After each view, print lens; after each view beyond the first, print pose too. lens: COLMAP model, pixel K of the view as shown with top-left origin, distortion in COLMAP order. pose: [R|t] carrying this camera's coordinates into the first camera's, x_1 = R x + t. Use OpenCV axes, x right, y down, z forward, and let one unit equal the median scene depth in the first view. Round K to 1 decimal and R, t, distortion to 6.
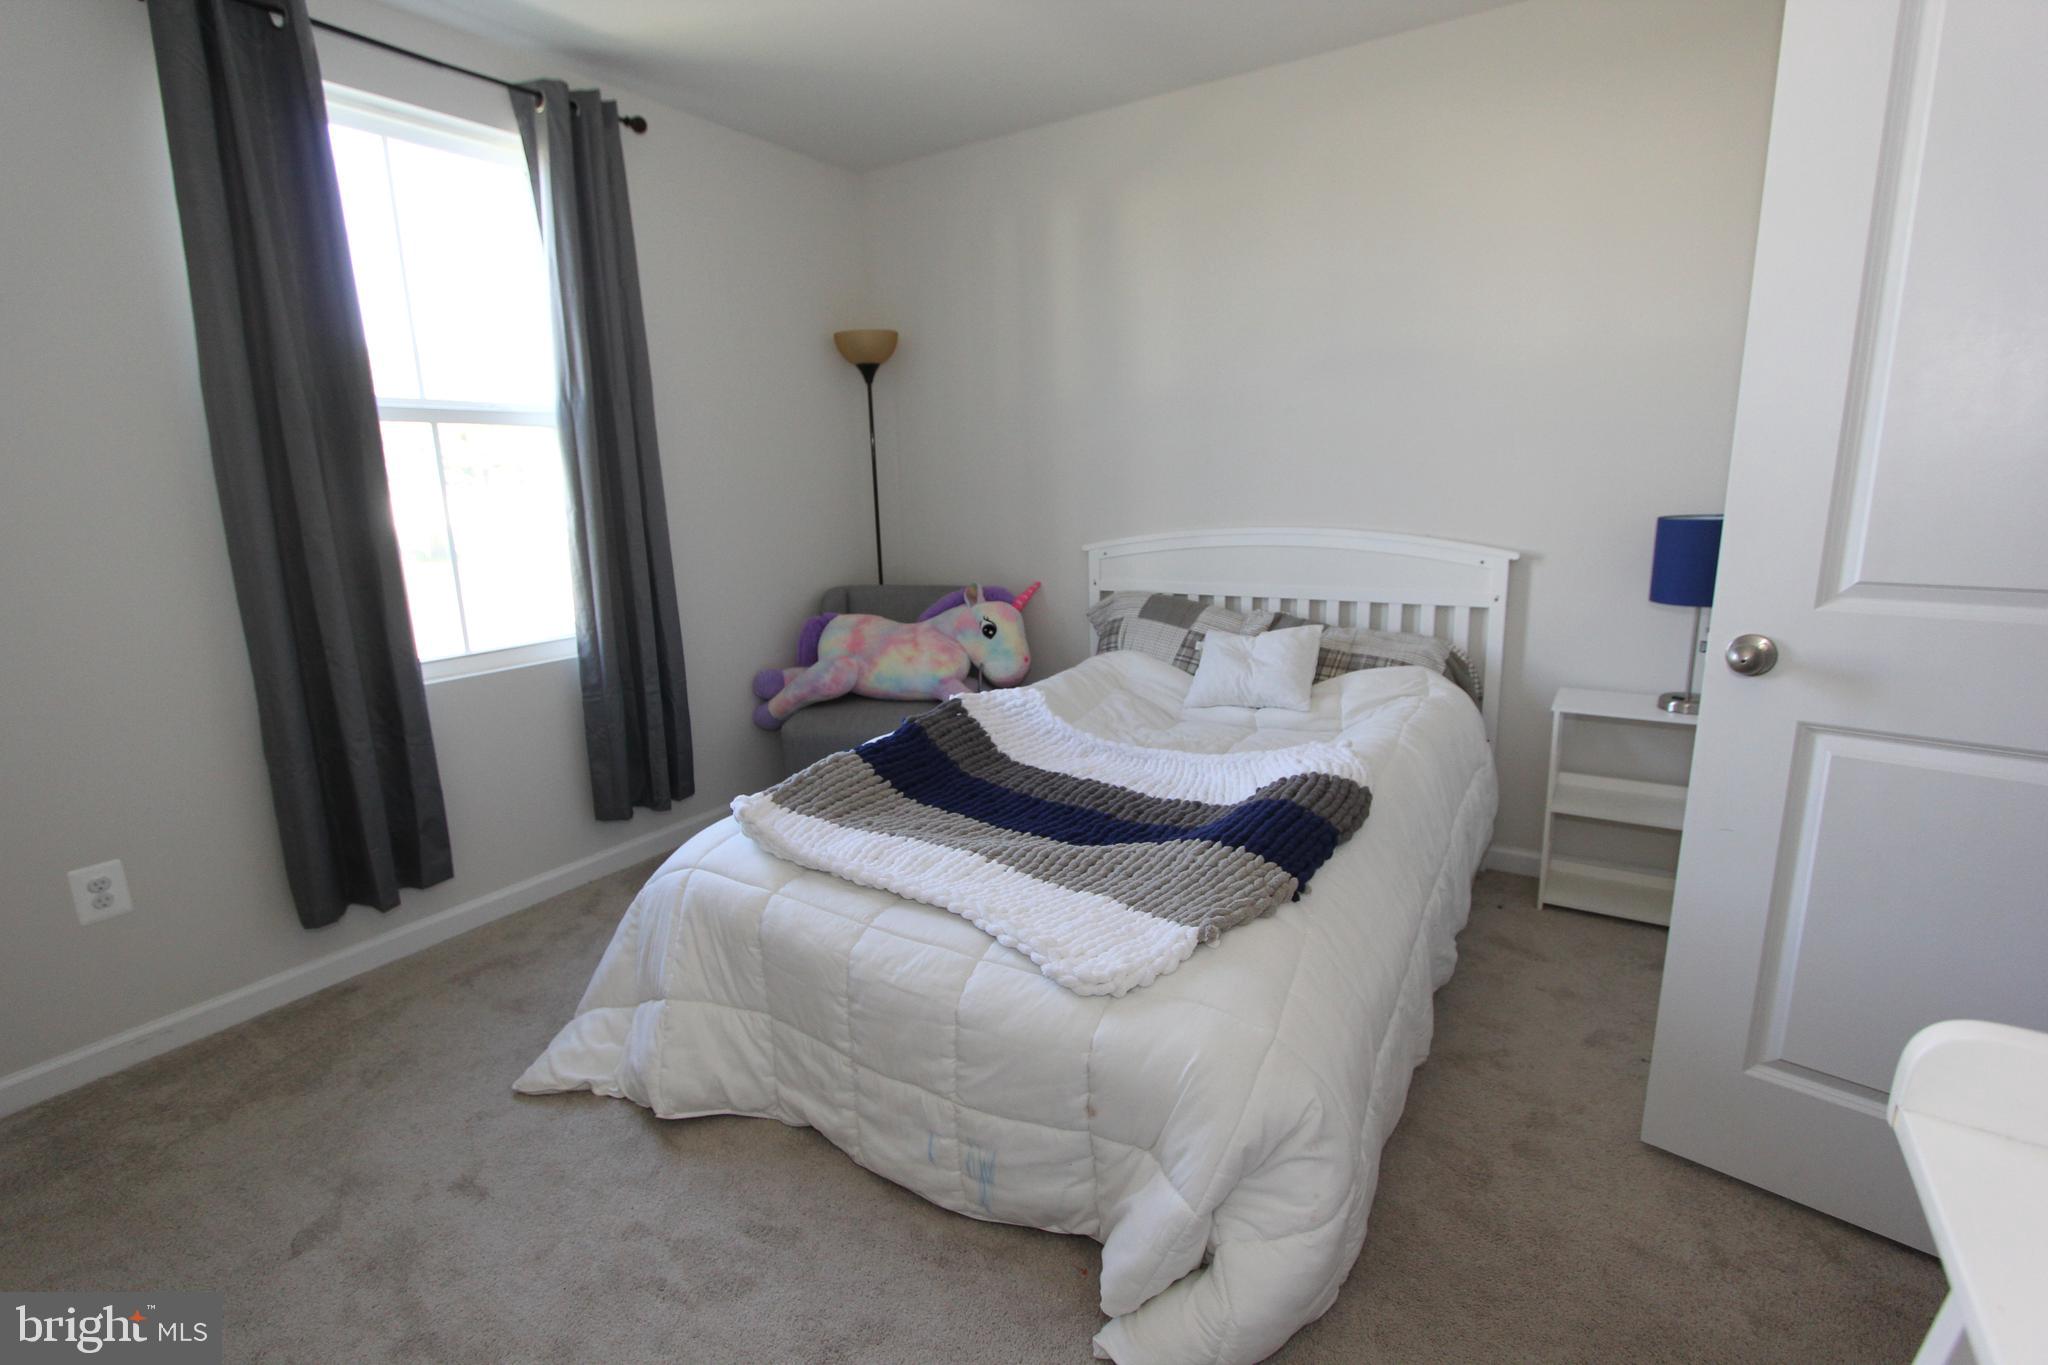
lens RADIAL K [[947.9, 0, 1011.9], [0, 947.9, 672.0], [0, 0, 1]] dist [-0.020439, 0.003256]
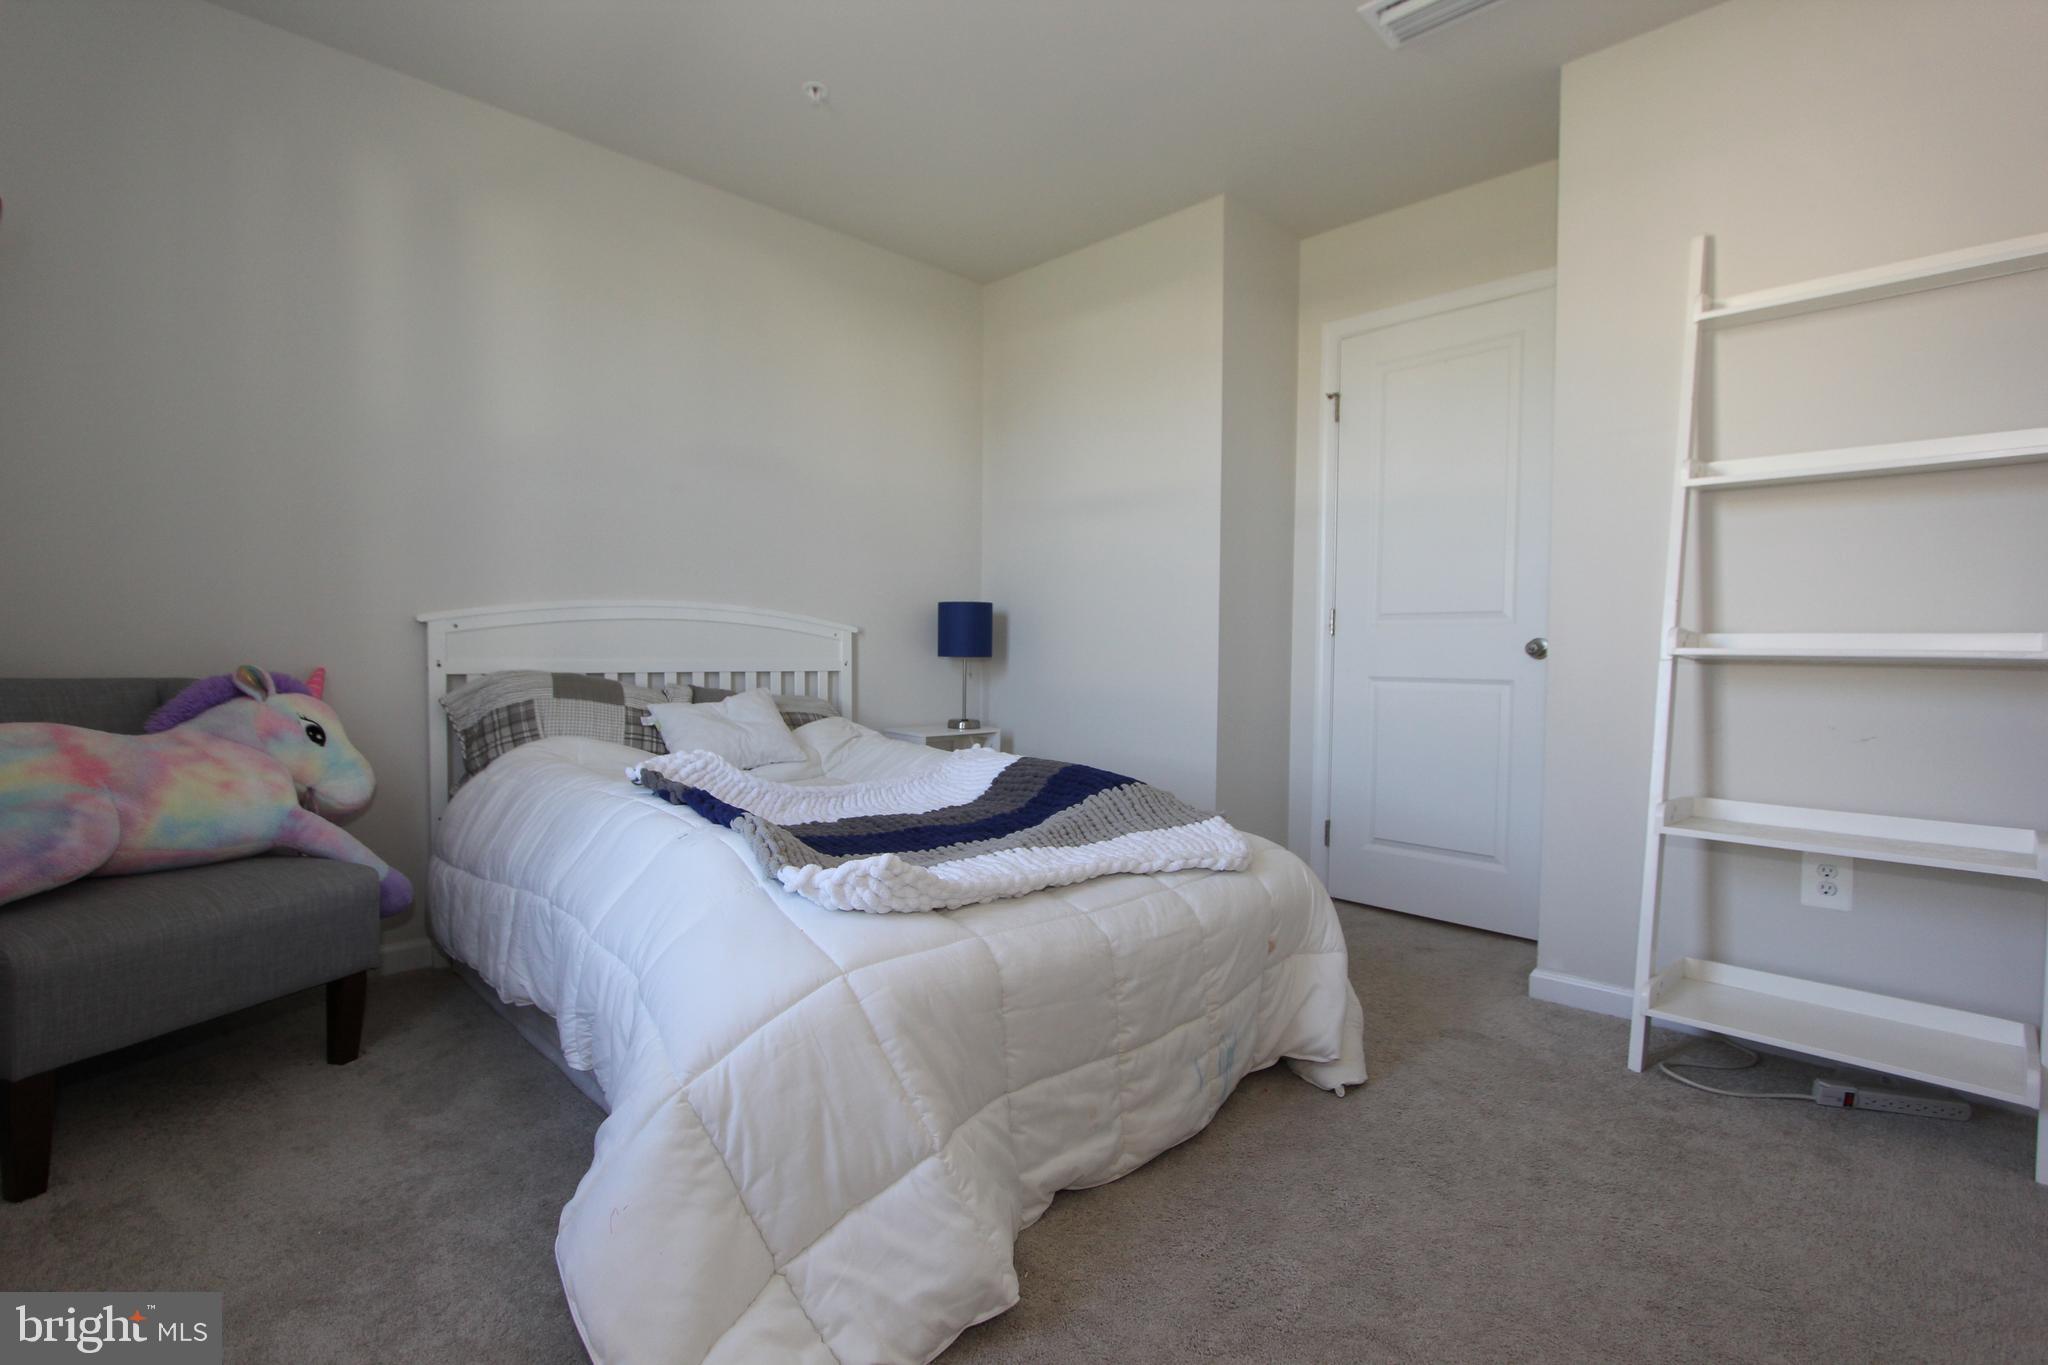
lens RADIAL K [[947.9, 0, 1013.2], [0, 947.9, 696.2], [0, 0, 1]] dist [-0.020439, 0.003256]
pose [[0.221815, -0.011712, 0.975018, -0.673238], [0.180592, 0.983122, -0.029275, 0.043313], [-0.958220, 0.182574, 0.220187, 0.508242]]
